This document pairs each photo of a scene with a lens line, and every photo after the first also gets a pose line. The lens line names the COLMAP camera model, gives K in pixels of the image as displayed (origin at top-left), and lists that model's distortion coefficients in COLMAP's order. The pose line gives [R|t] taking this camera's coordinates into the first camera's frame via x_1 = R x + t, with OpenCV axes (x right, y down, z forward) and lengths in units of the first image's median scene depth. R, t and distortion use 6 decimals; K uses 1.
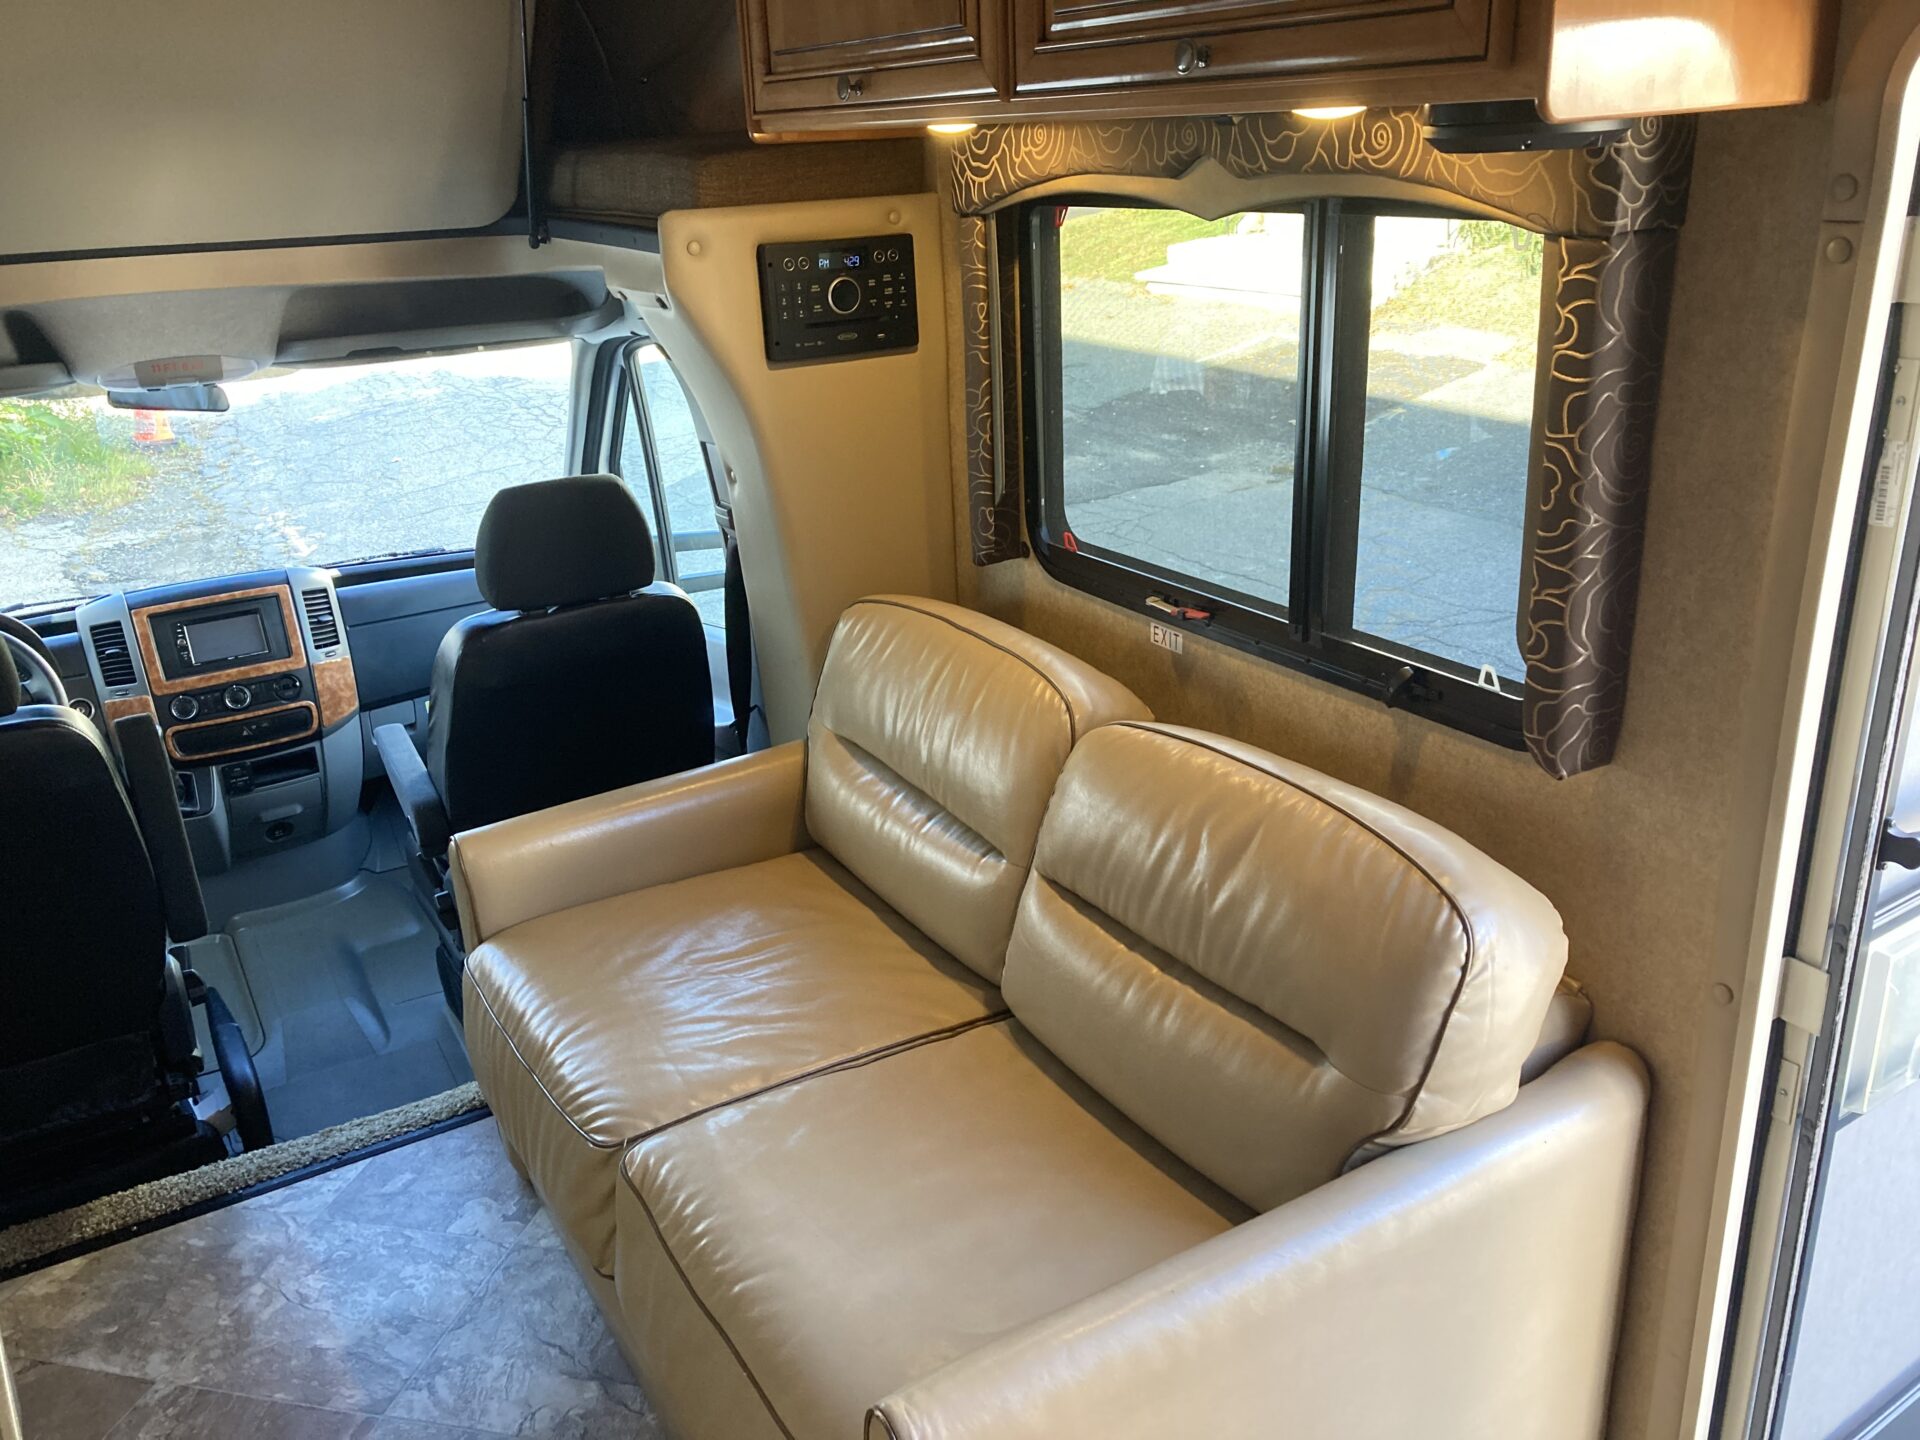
lens RADIAL K [[1555.6, 0, 963.9], [0, 1555.6, 721.6], [0, 0, 1]] dist [0.043934, -0.035799]
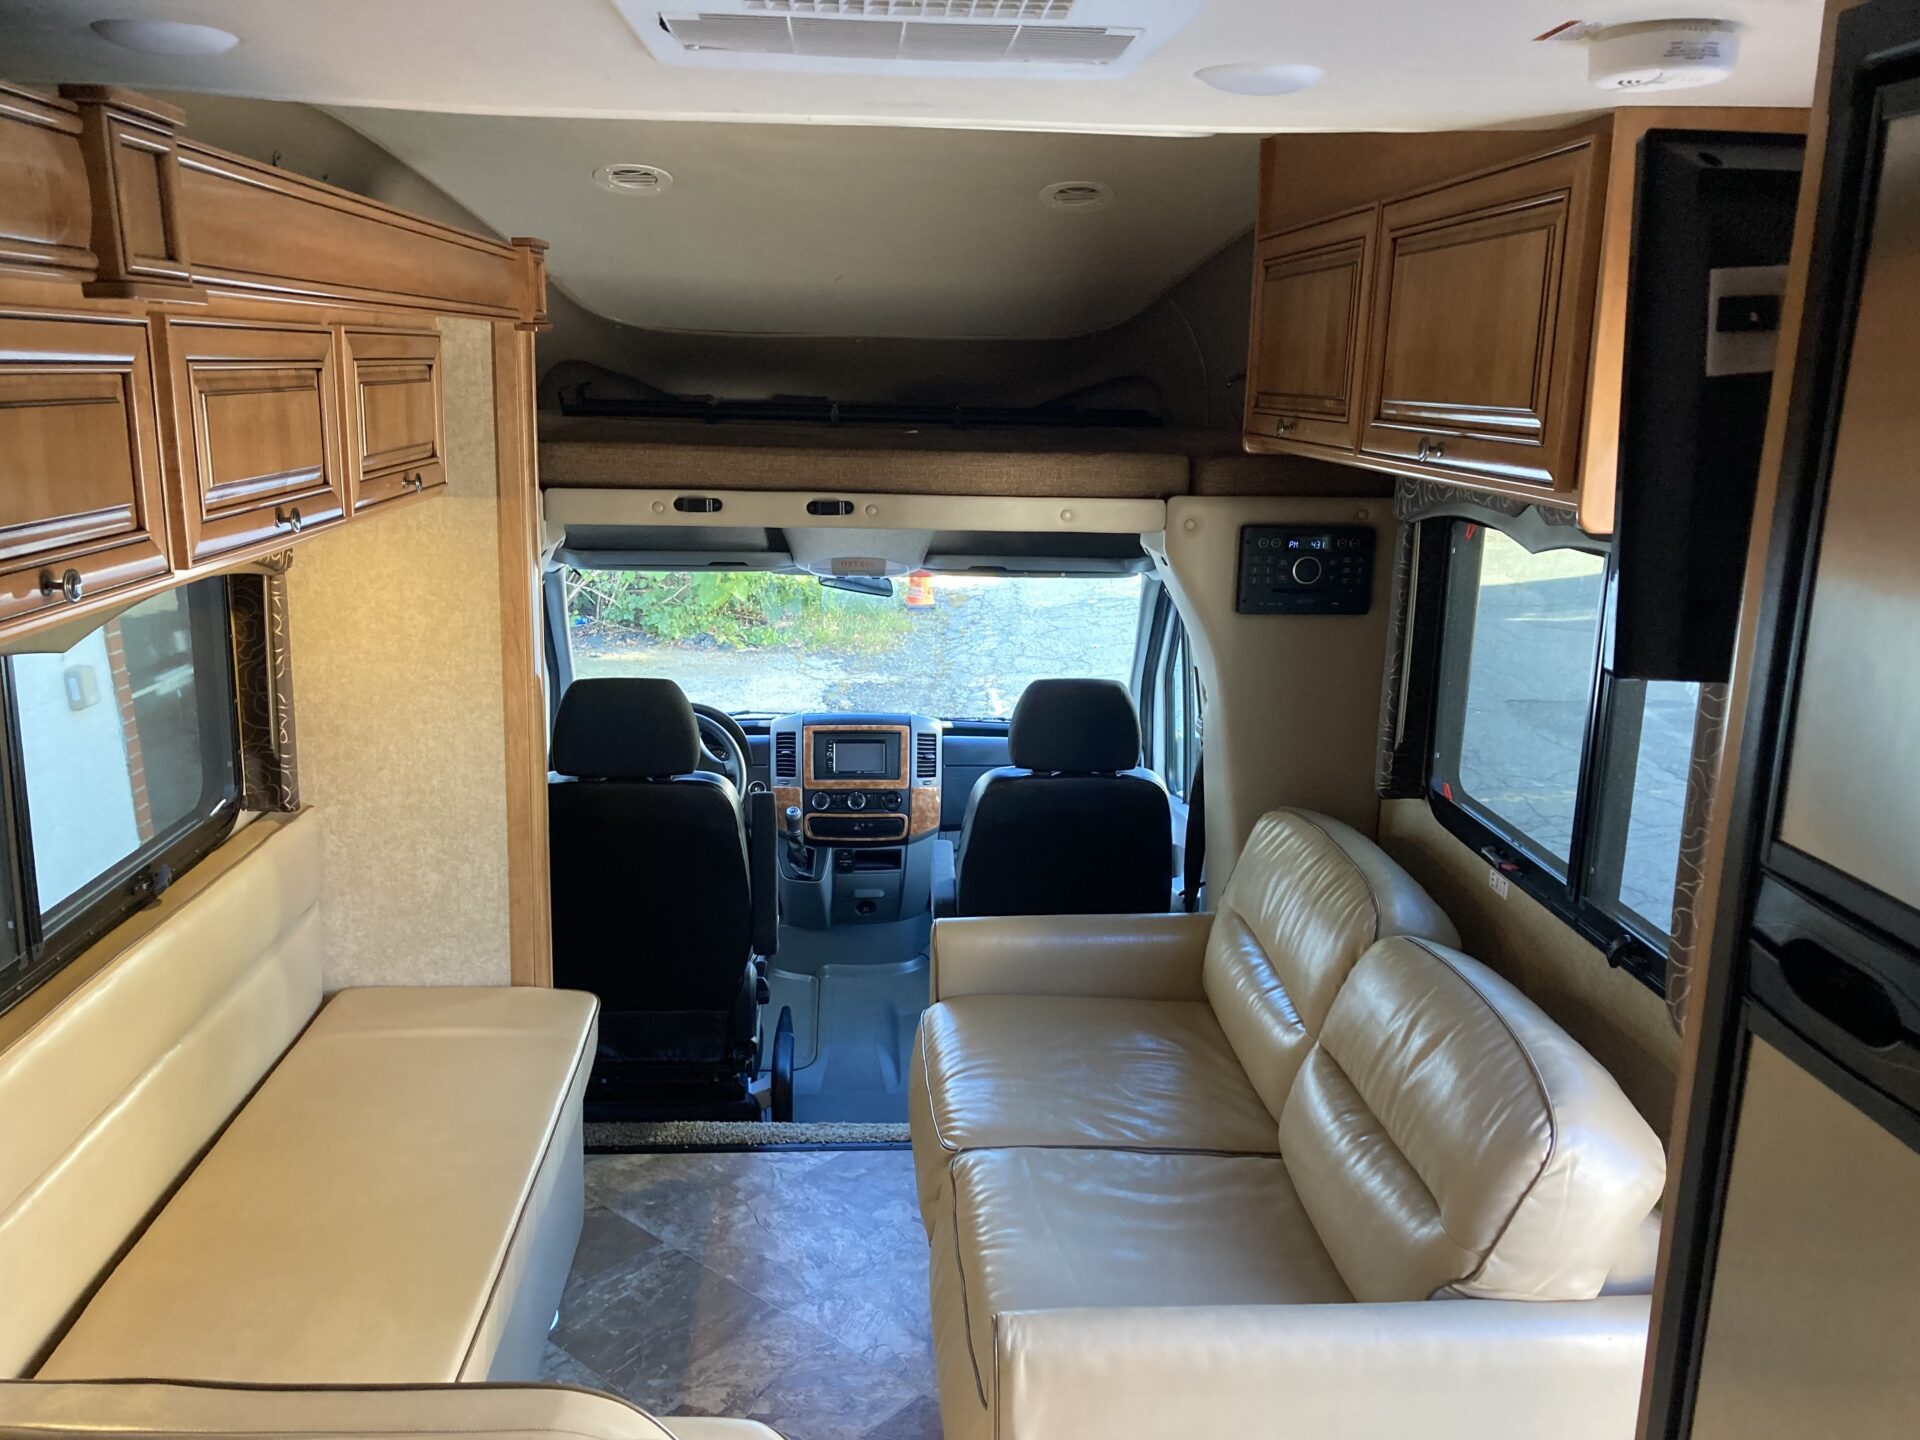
lens RADIAL K [[1555.6, 0, 960.3], [0, 1555.6, 715.9], [0, 0, 1]] dist [0.043934, -0.035799]
pose [[0.884872, 0.159422, -0.437705, 0.232763], [-0.218186, 0.972016, -0.087058, 0.012378], [0.411577, 0.172536, 0.894894, -0.213580]]
